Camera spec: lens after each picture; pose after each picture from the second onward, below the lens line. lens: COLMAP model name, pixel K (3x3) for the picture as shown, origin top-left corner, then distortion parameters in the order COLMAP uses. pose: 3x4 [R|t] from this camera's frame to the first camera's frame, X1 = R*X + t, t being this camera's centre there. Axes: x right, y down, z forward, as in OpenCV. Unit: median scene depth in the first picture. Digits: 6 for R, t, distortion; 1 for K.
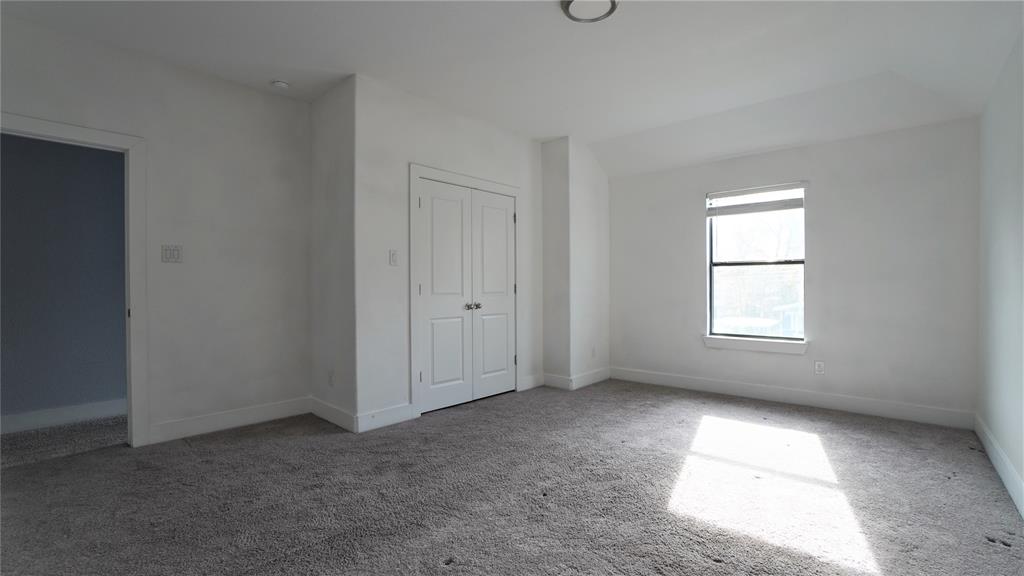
lens RADIAL K [[464.9, 0, 508.7], [0, 464.9, 289.8], [0, 0, 1]] dist [-0.064575, 0.022251]
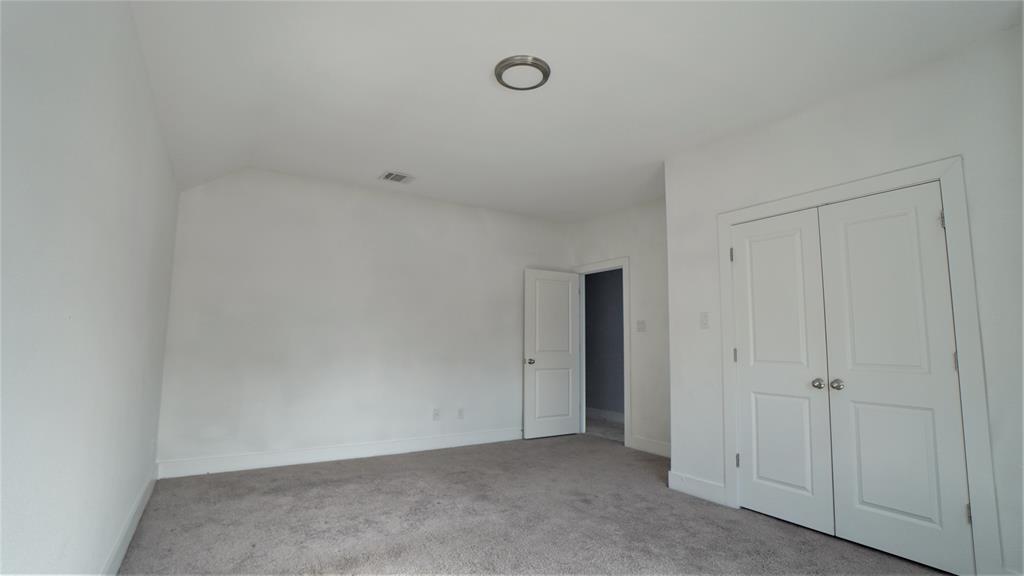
lens RADIAL K [[464.9, 0, 508.7], [0, 464.9, 289.8], [0, 0, 1]] dist [-0.064575, 0.022251]
pose [[-0.279078, -0.110962, -0.953836, 0.709500], [-0.028641, 0.993821, -0.107233, -0.016411], [0.959841, -0.002608, -0.280532, 0.802521]]
